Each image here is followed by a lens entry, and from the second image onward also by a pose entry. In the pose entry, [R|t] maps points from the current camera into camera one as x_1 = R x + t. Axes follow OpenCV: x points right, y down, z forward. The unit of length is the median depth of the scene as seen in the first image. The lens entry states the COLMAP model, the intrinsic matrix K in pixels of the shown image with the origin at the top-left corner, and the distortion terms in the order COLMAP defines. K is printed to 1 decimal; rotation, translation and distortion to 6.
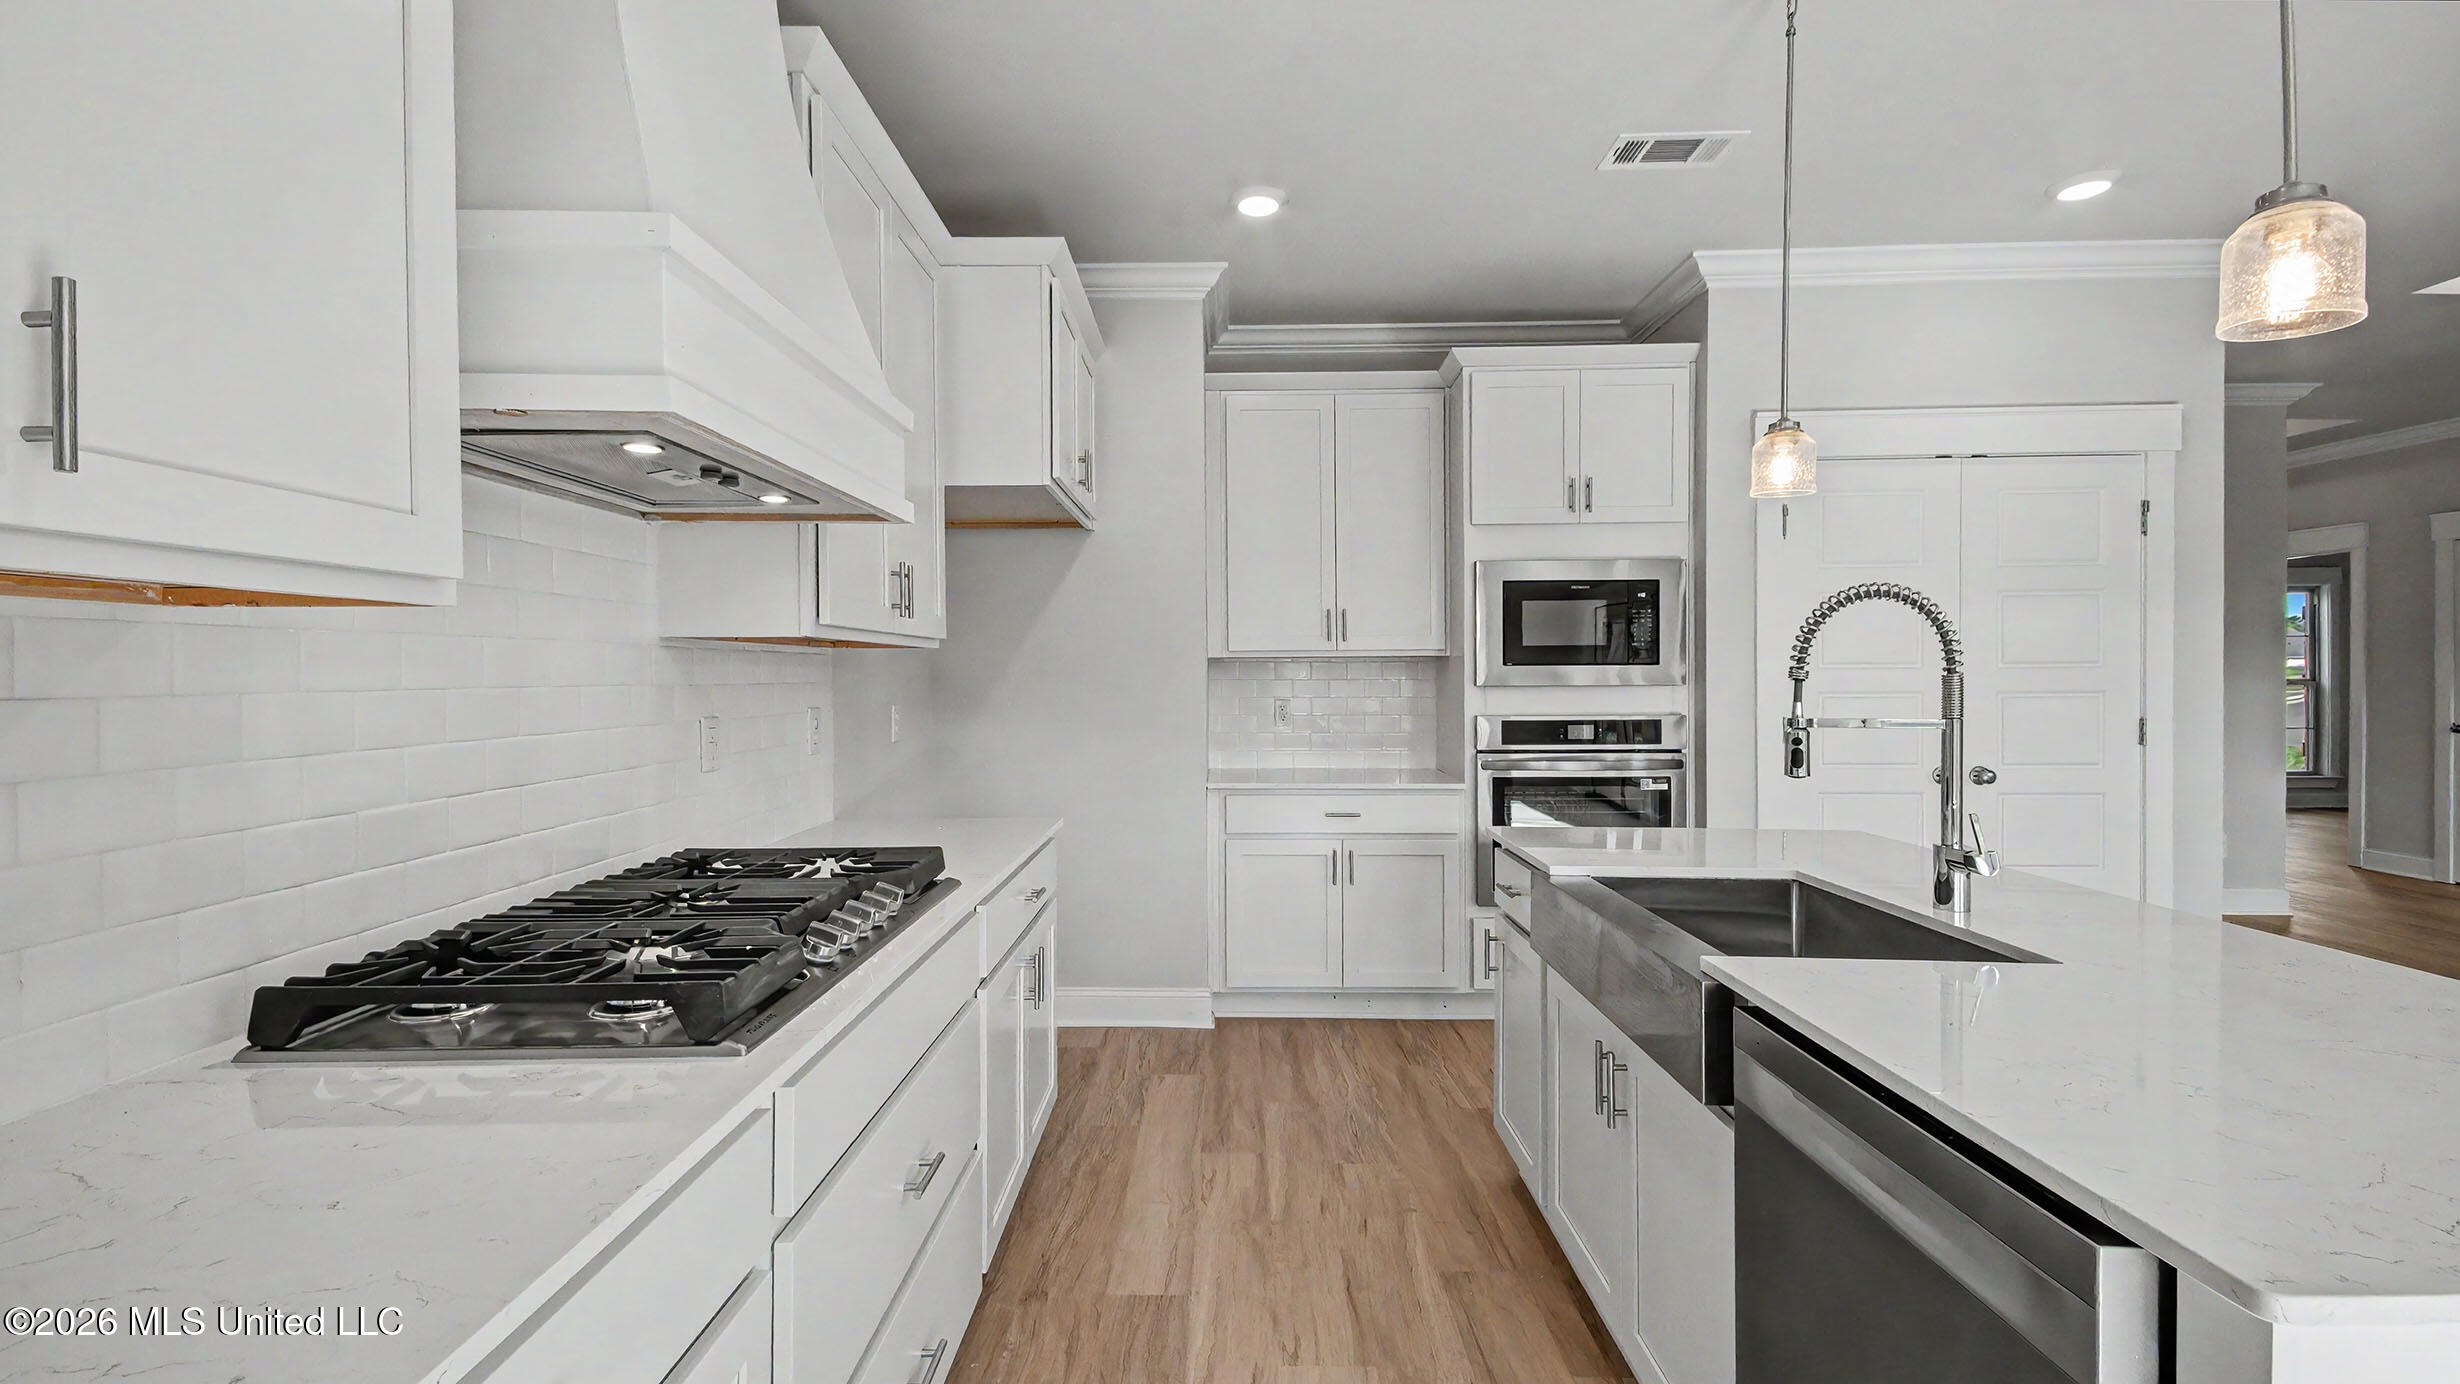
lens RADIAL K [[1095.8, 0, 1218.2], [0, 1095.8, 679.8], [0, 0, 1]] dist [0.027587, -0.000712]
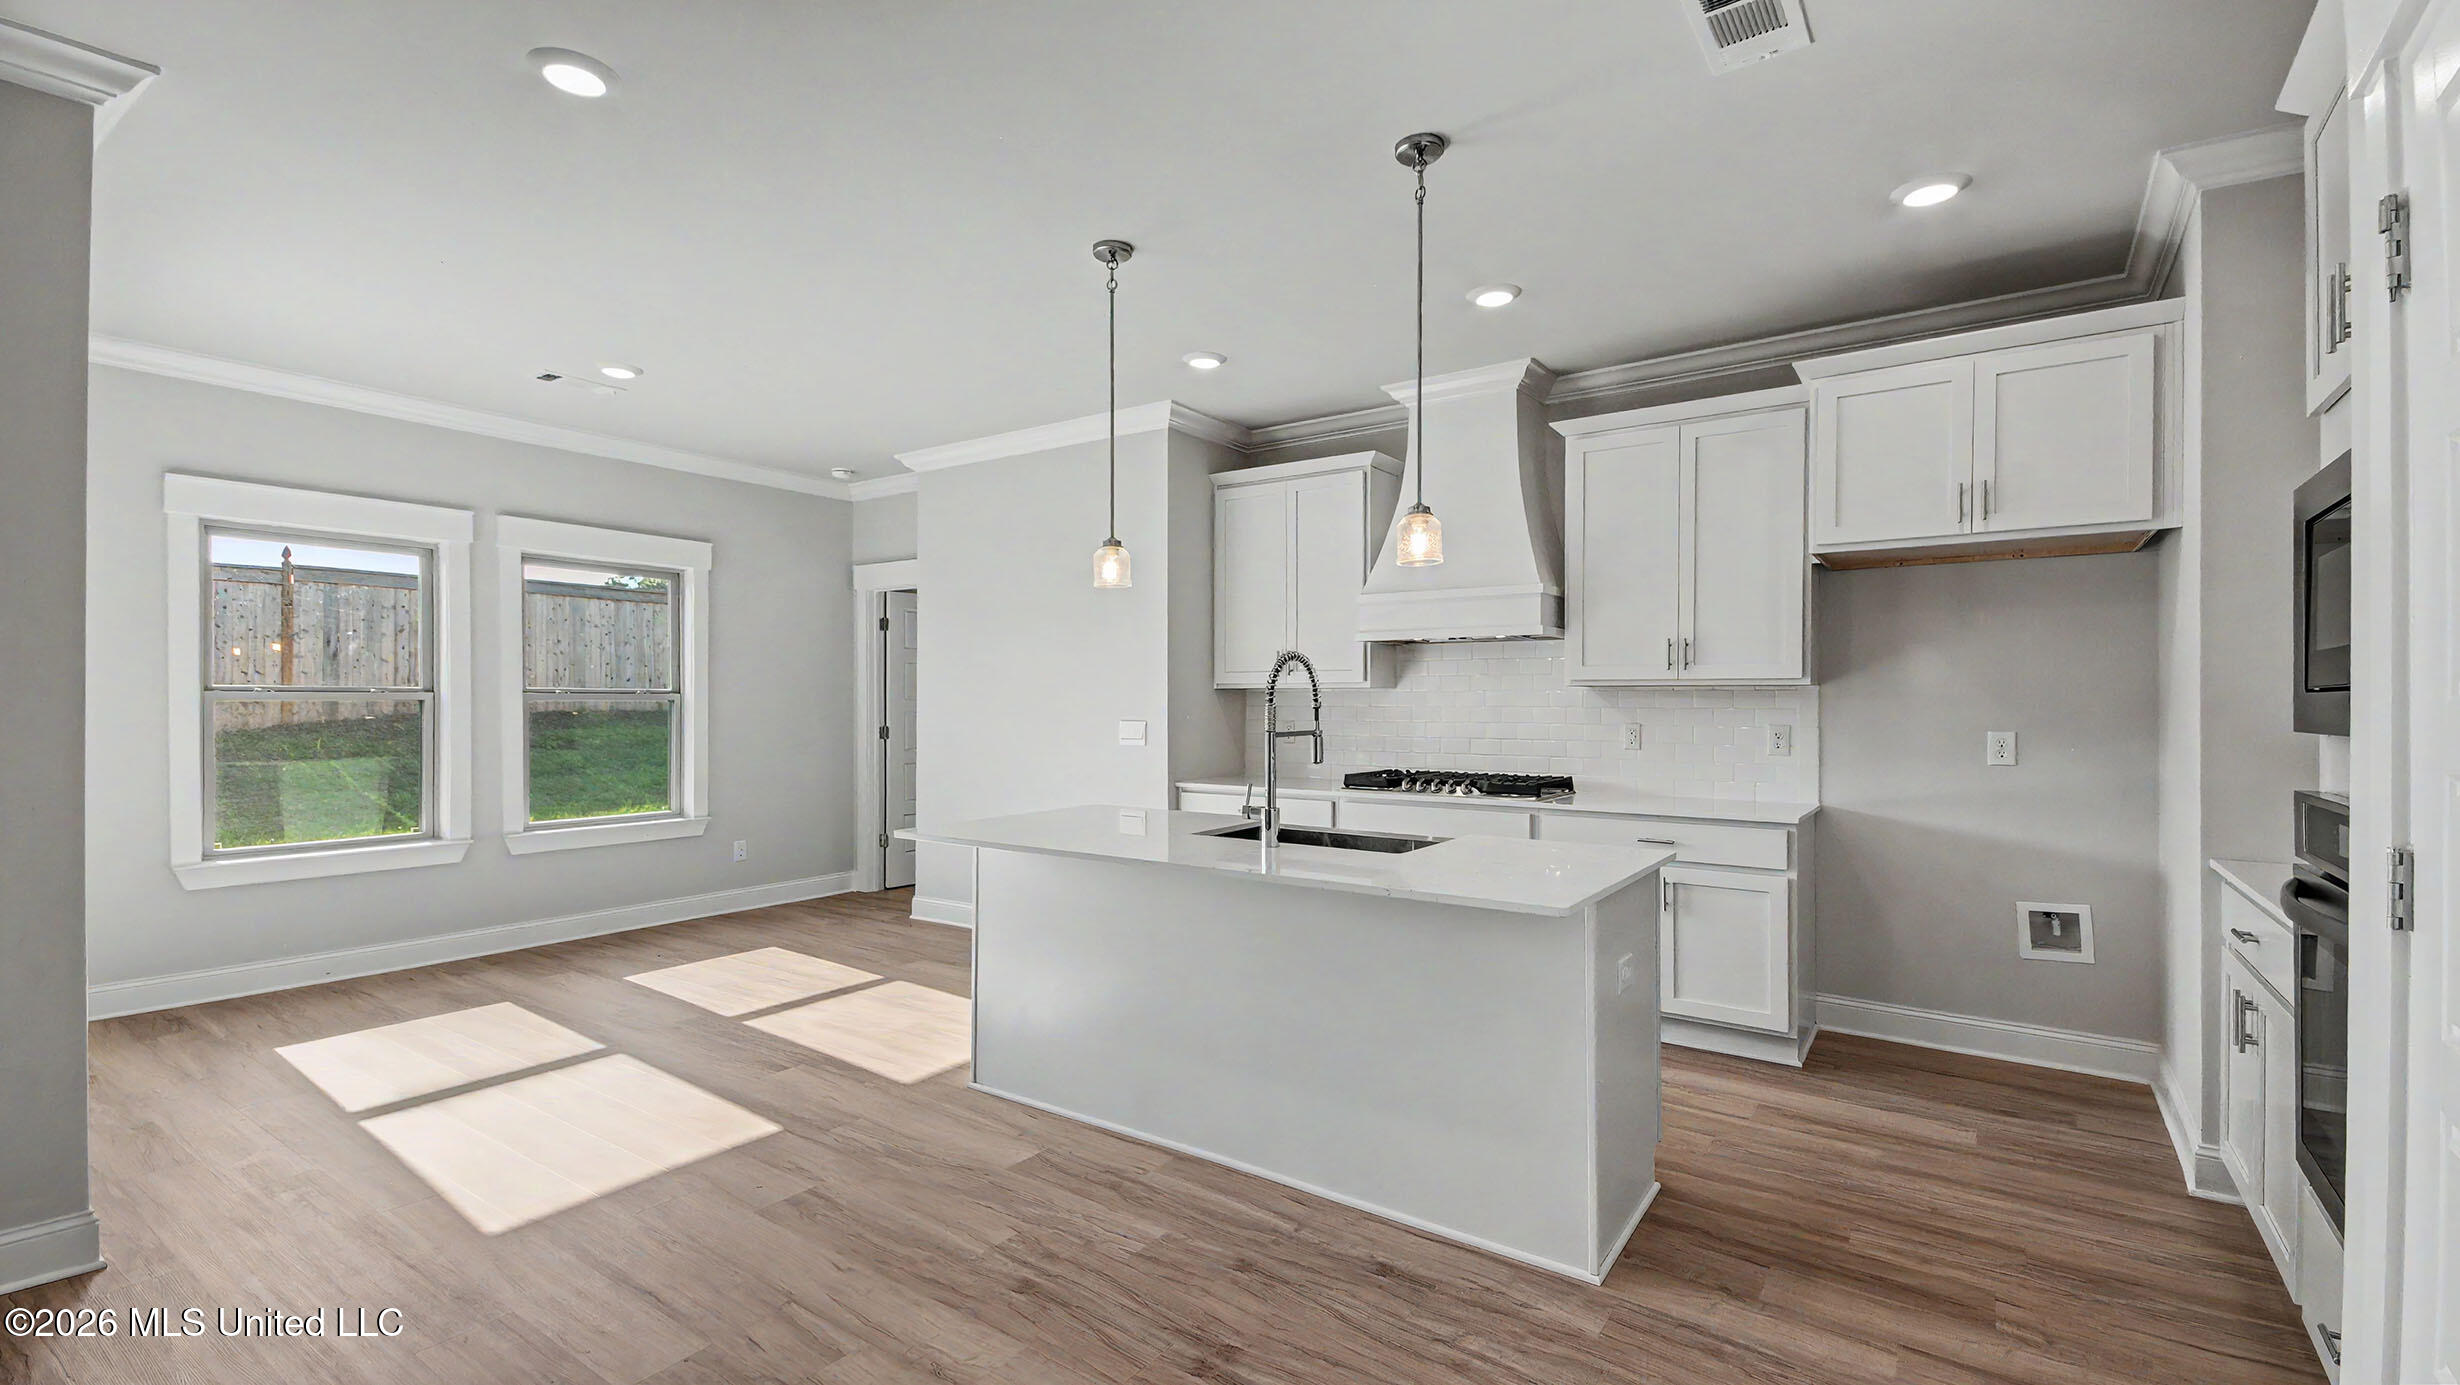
lens RADIAL K [[1095.8, 0, 1236.3], [0, 1095.8, 695.8], [0, 0, 1]] dist [0.027587, -0.000712]
pose [[-0.558618, -0.003232, -0.829419, 1.106809], [-0.005781, 0.999983, -0.000002, -0.007120], [0.829405, 0.004794, -0.558627, 1.028089]]
